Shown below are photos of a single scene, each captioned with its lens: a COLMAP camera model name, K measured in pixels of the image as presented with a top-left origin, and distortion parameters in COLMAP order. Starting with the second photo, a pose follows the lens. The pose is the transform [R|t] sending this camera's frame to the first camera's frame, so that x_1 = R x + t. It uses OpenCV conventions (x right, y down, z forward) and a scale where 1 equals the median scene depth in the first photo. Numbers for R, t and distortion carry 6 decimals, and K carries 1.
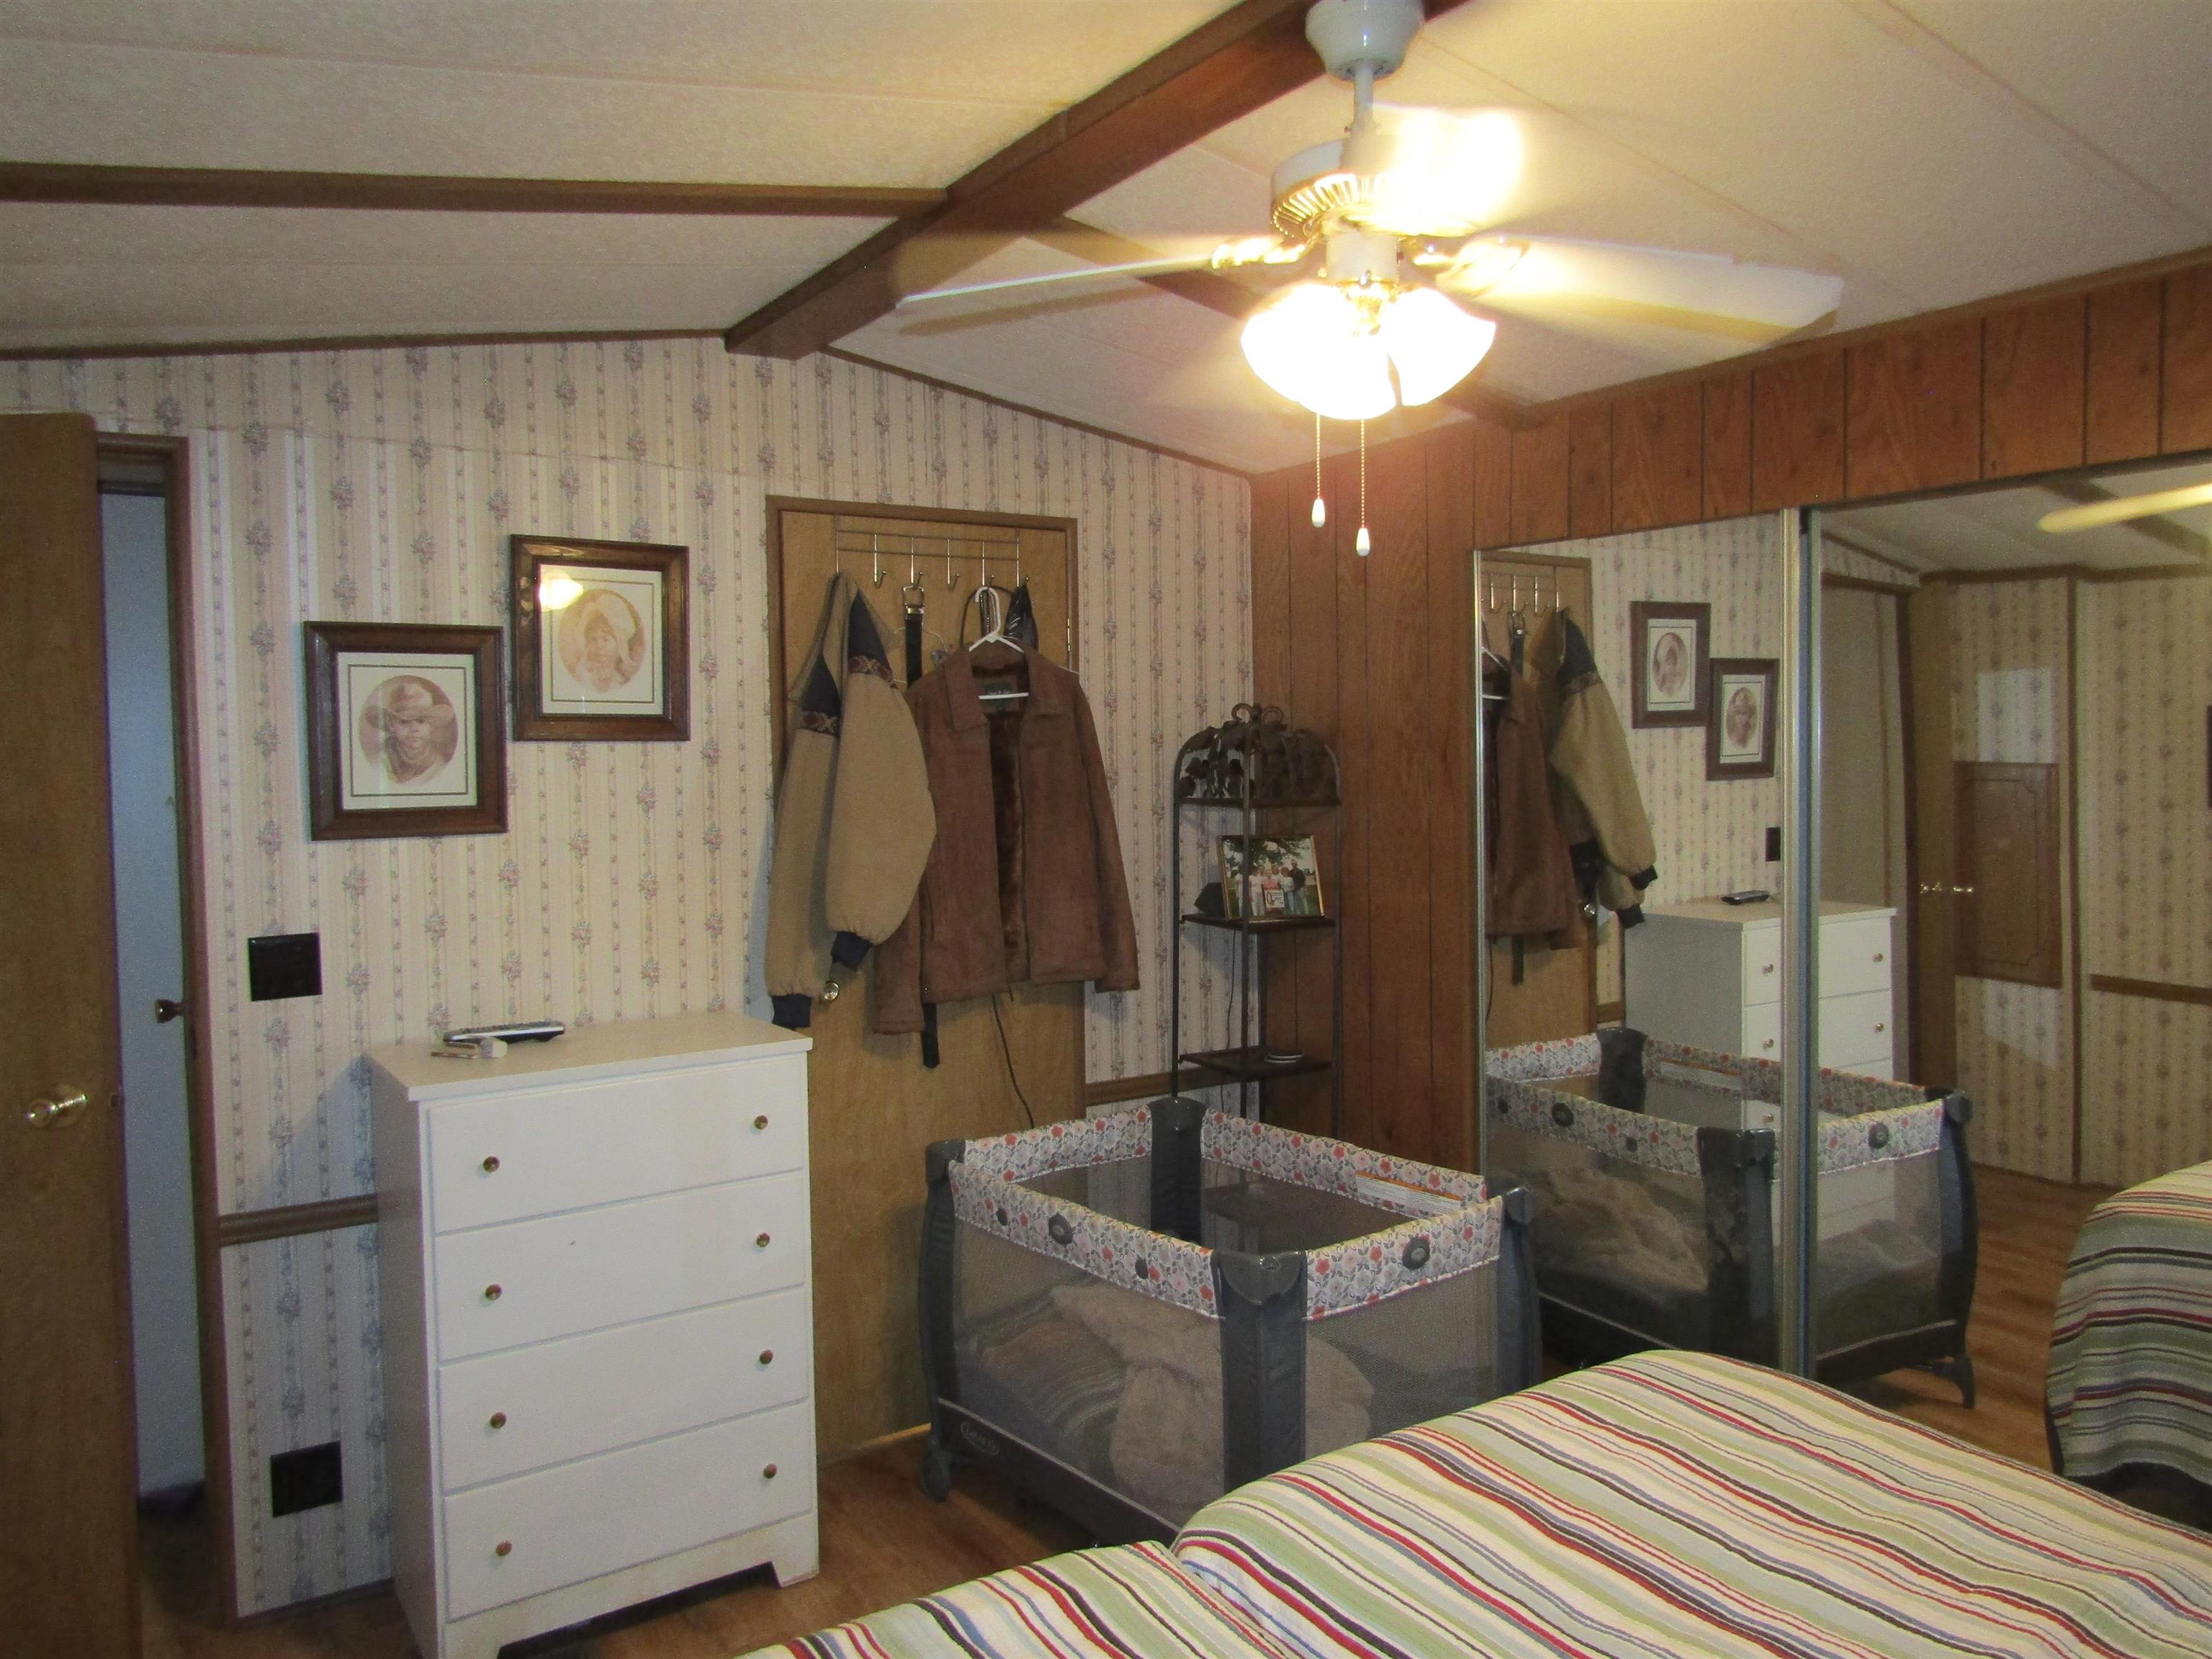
lens RADIAL K [[1555.5, 0, 1106.0], [0, 1555.5, 829.5], [0, 0, 1]] dist [-0.010292, 0.000879]
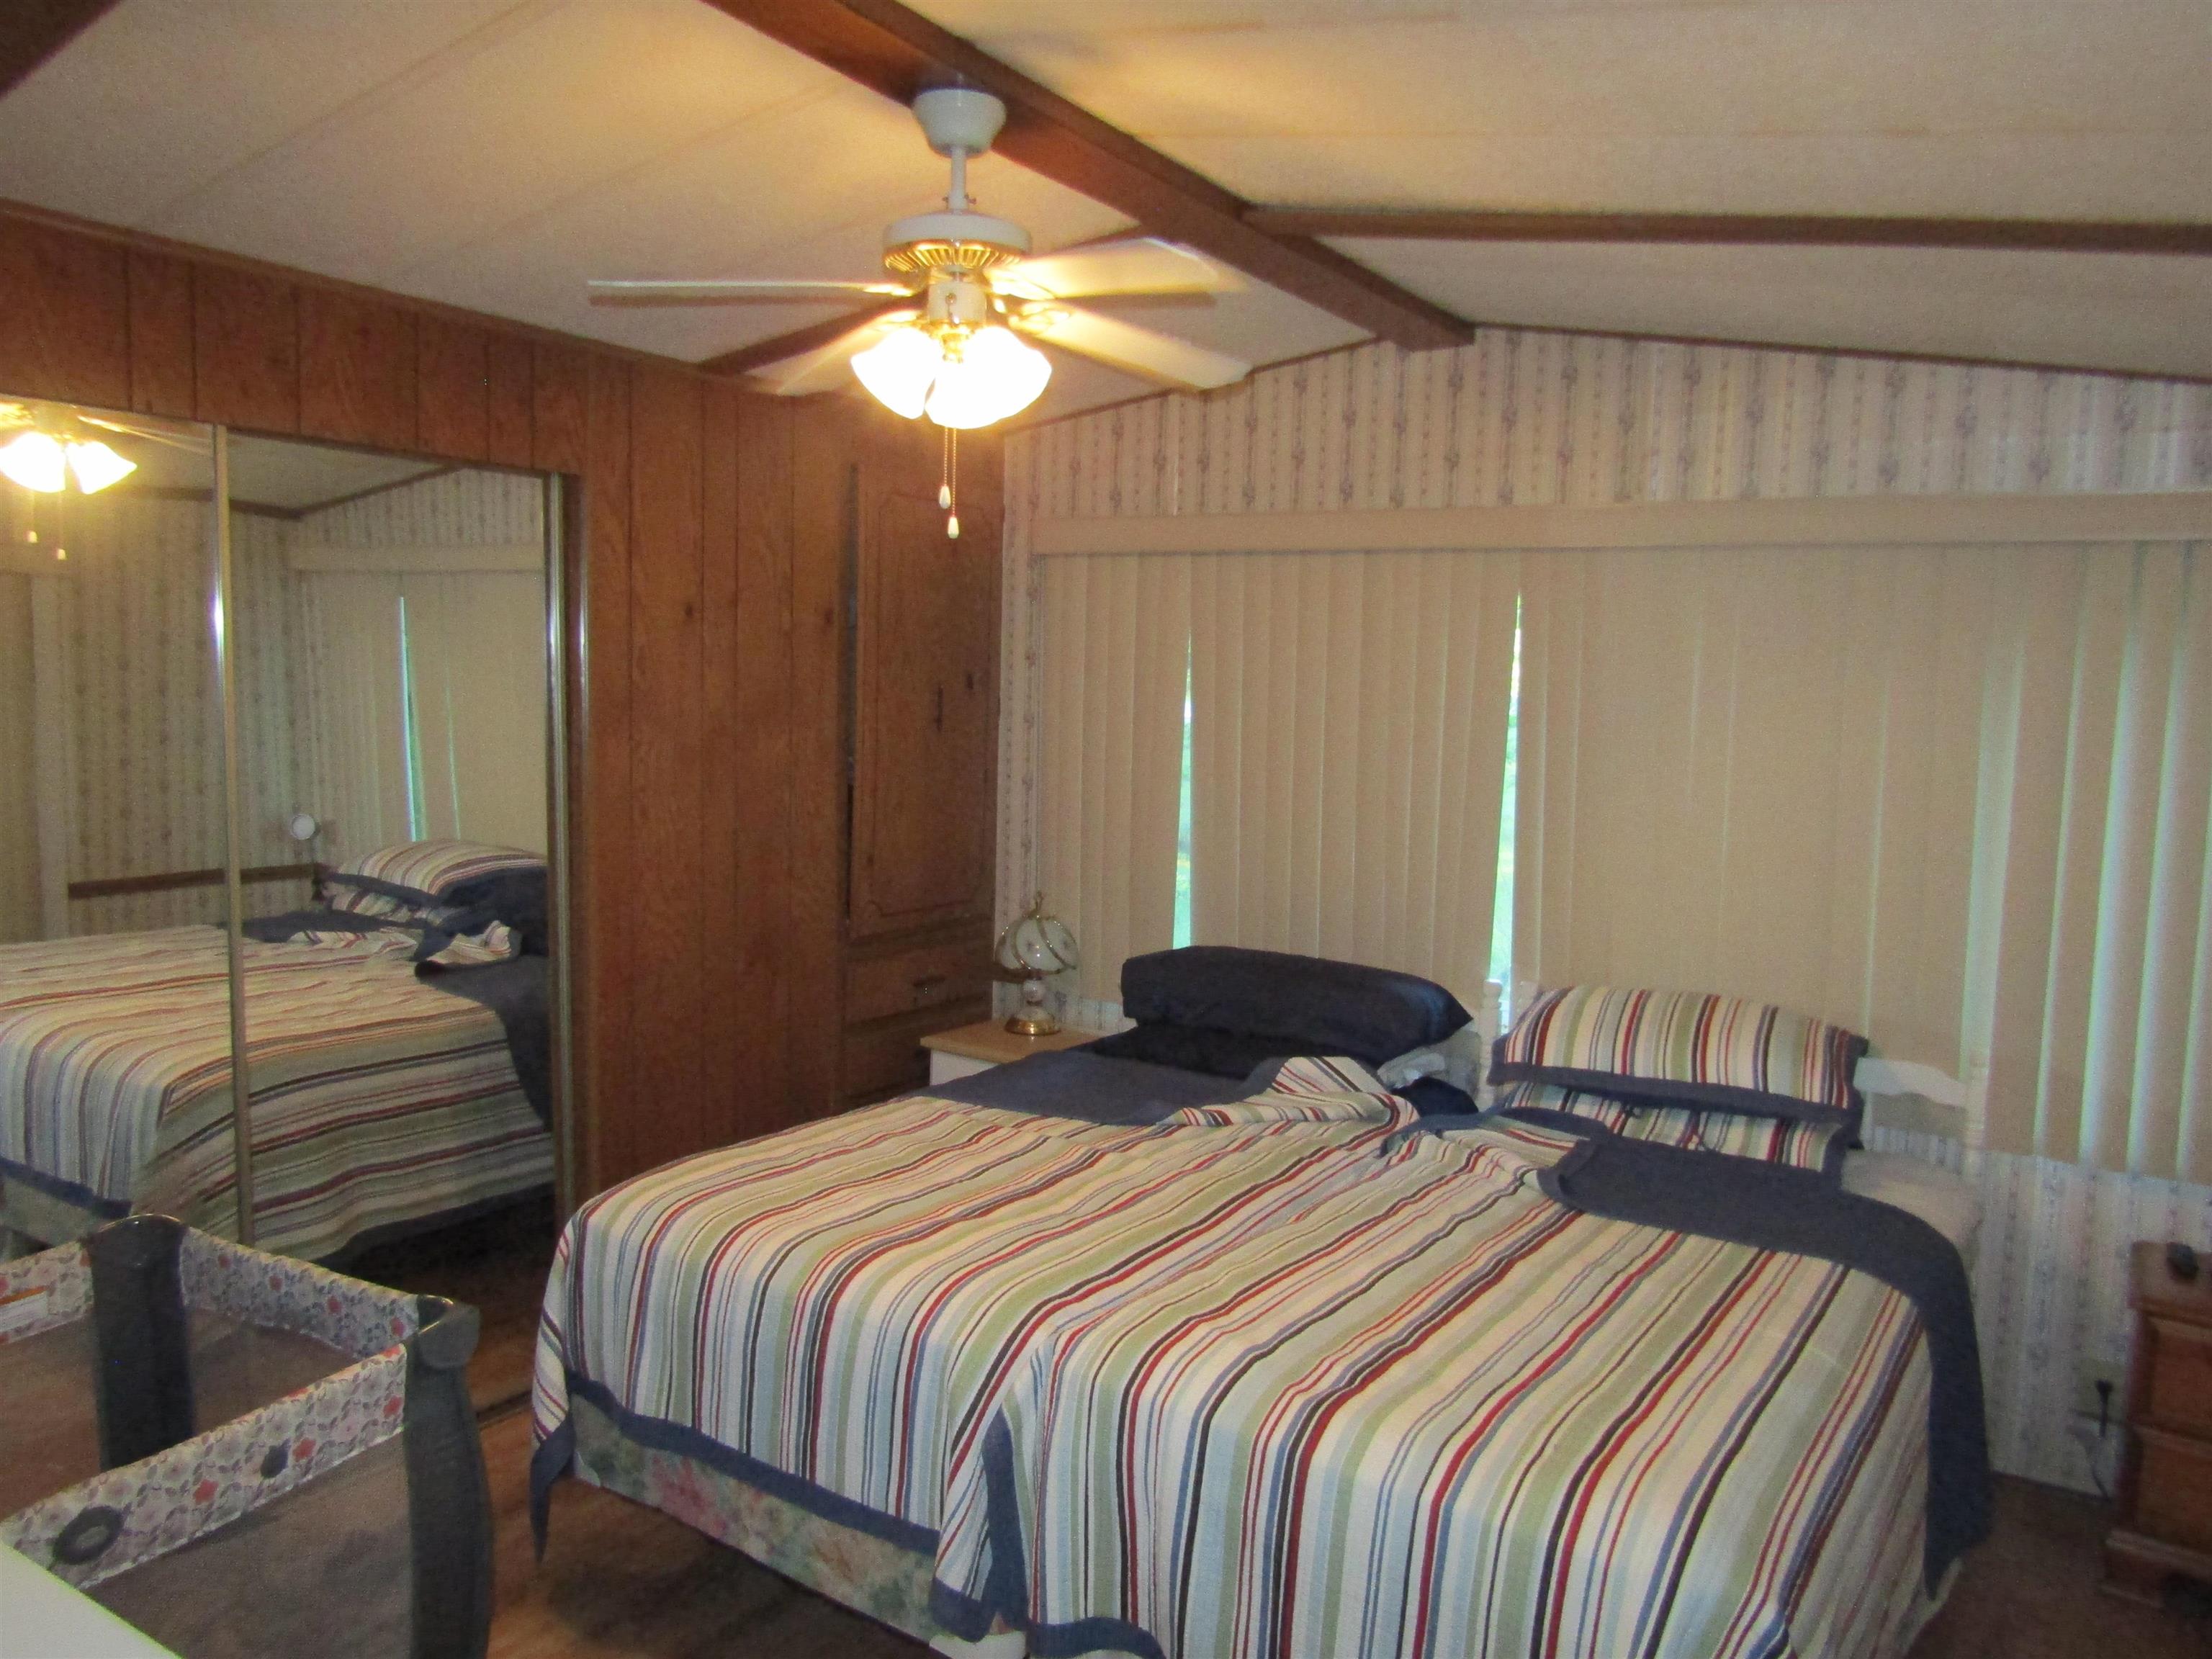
lens RADIAL K [[1555.5, 0, 1106.0], [0, 1555.5, 829.5], [0, 0, 1]] dist [-0.010292, 0.000879]
pose [[-0.377867, -0.094826, 0.920991, -1.007794], [0.030580, 0.992920, 0.114779, -0.076859], [-0.925355, 0.071535, -0.372292, 1.292271]]
